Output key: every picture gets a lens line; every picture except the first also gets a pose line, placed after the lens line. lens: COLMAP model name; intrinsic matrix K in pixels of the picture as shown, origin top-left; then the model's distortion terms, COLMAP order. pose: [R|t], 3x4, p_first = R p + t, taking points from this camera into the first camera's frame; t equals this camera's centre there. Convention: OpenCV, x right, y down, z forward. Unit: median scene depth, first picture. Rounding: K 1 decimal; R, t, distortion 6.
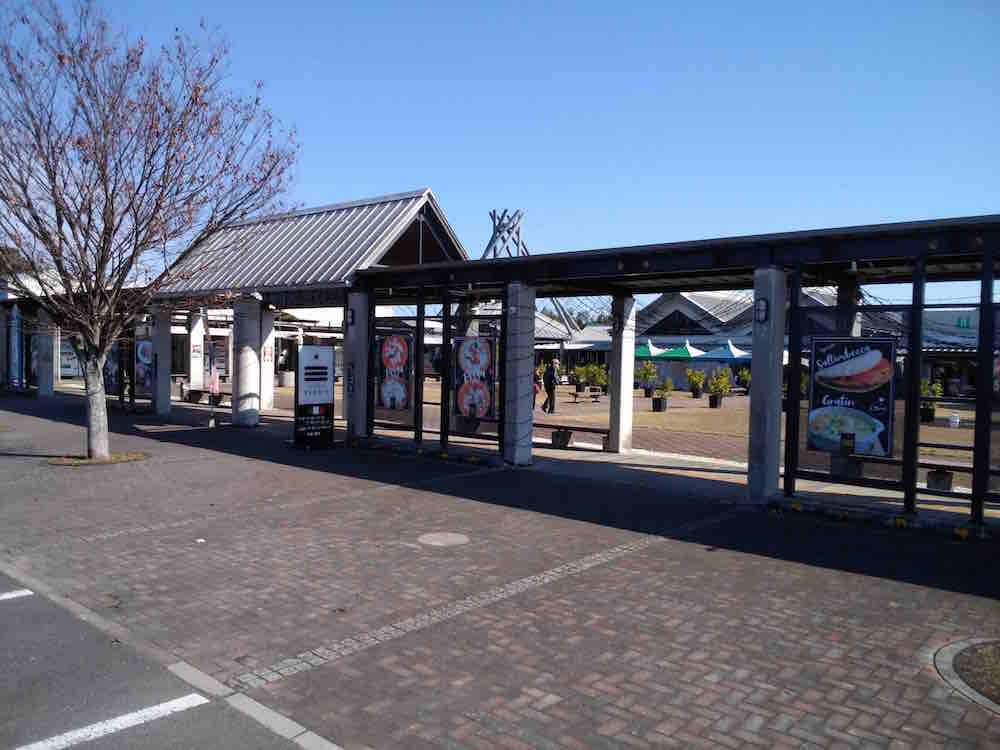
lens RADIAL K [[783.9, 0, 500.0], [0, 783.9, 375.0], [0, 0, 1]] dist [-0.001019, 0.000305]
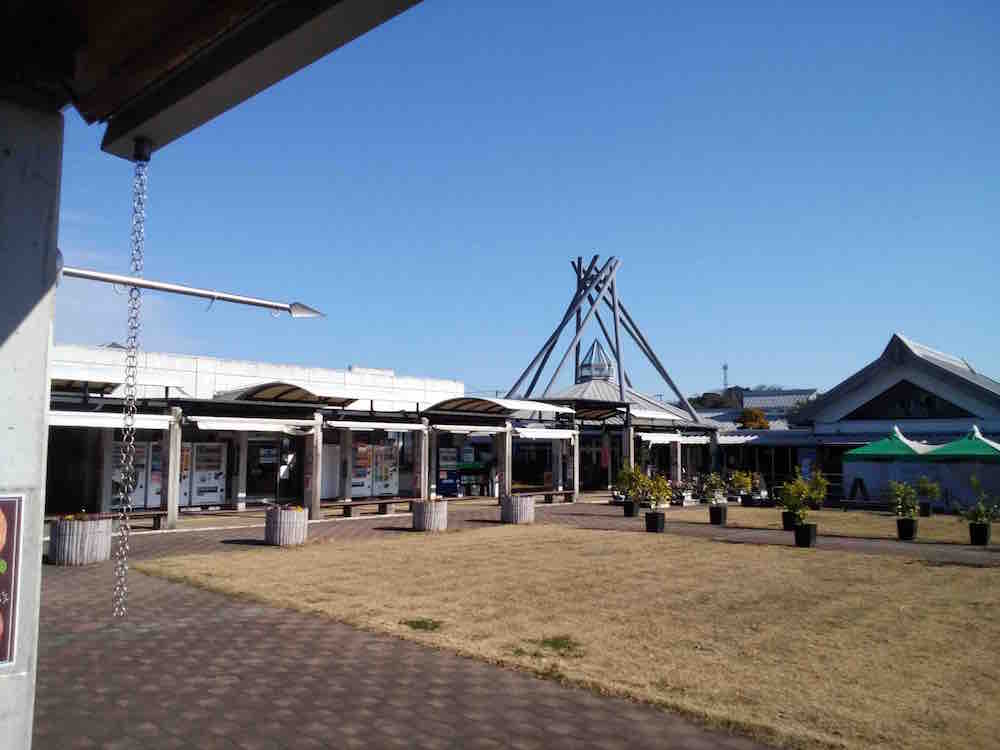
lens RADIAL K [[783.9, 0, 500.0], [0, 783.9, 375.0], [0, 0, 1]] dist [-0.001019, 0.000305]
pose [[0.999539, -0.016300, -0.025629, -0.081934], [0.013145, 0.992831, -0.118800, -0.014586], [0.027382, 0.118408, 0.992587, 0.329967]]
